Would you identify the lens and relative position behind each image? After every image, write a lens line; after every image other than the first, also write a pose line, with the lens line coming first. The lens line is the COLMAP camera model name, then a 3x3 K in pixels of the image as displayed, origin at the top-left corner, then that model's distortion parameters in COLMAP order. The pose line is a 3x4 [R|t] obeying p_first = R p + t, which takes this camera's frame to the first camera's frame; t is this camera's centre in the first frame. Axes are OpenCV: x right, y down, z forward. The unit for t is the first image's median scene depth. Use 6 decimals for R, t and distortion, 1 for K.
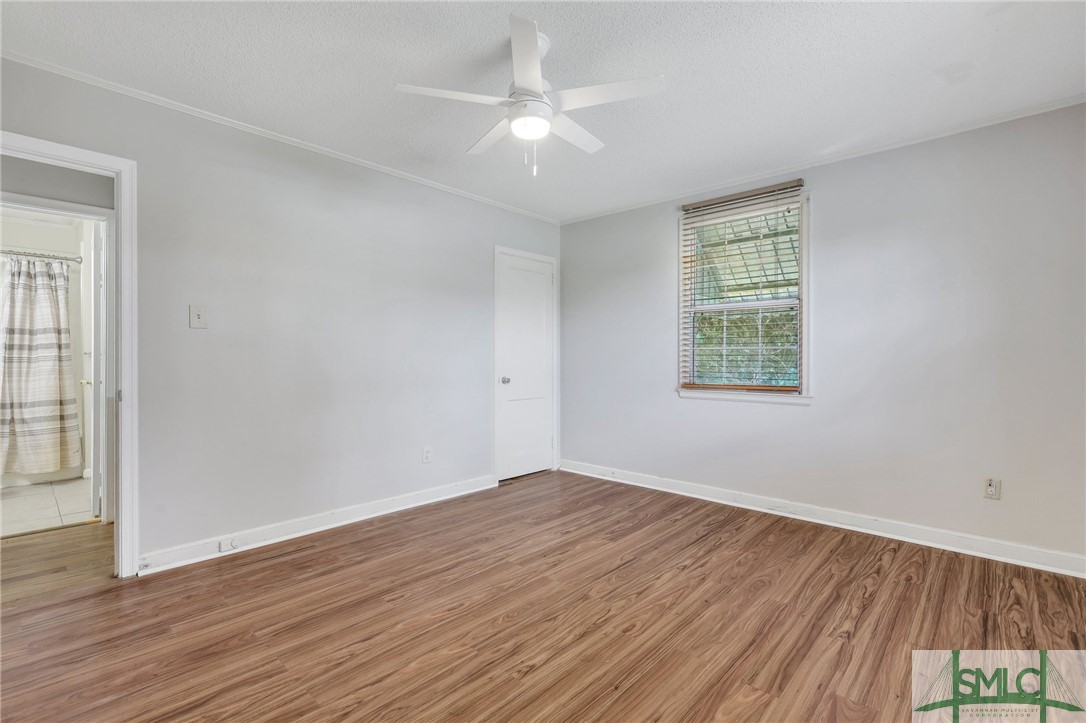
lens RADIAL K [[494.5, 0, 542.6], [0, 494.5, 360.2], [0, 0, 1]] dist [0.000681, 0.000006]
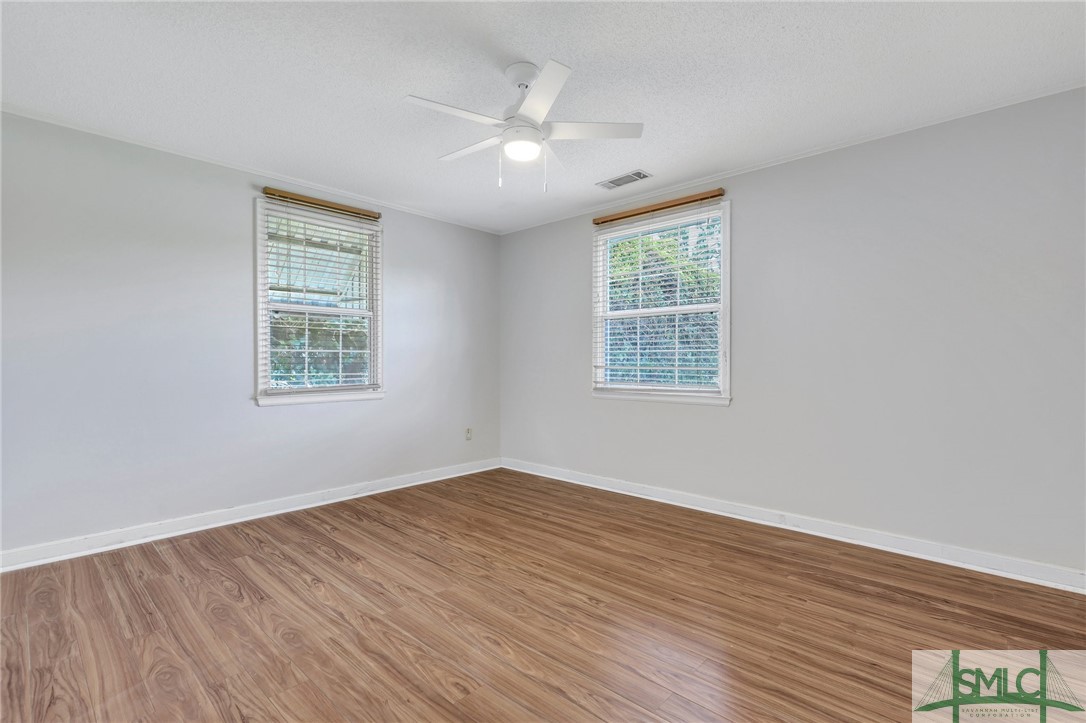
lens RADIAL K [[494.5, 0, 542.6], [0, 494.5, 360.2], [0, 0, 1]] dist [0.000681, 0.000006]
pose [[0.007063, -0.003680, 0.999968, -0.829373], [0.004803, 0.999982, 0.003646, -0.009455], [-0.999964, 0.004777, 0.007081, 0.697734]]
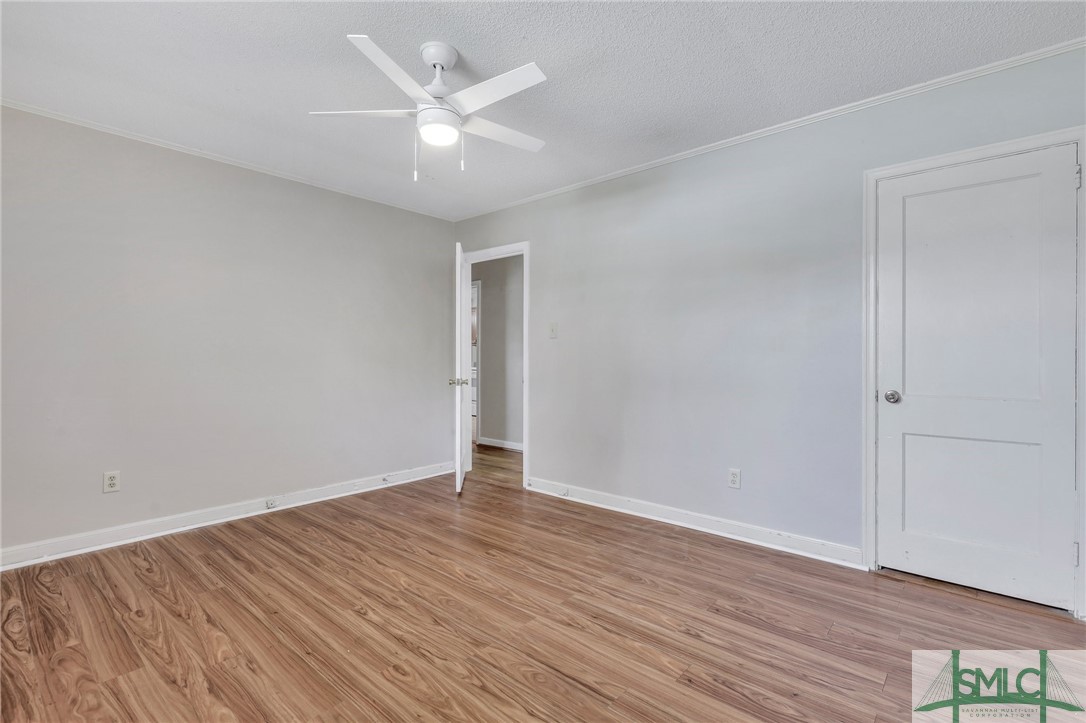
lens RADIAL K [[494.5, 0, 542.6], [0, 494.5, 360.2], [0, 0, 1]] dist [0.000681, 0.000006]
pose [[0.026713, 0.000198, -0.999643, 0.749871], [-0.005589, 0.999984, 0.000048, -0.001141], [0.999628, 0.005585, 0.026714, 0.876526]]
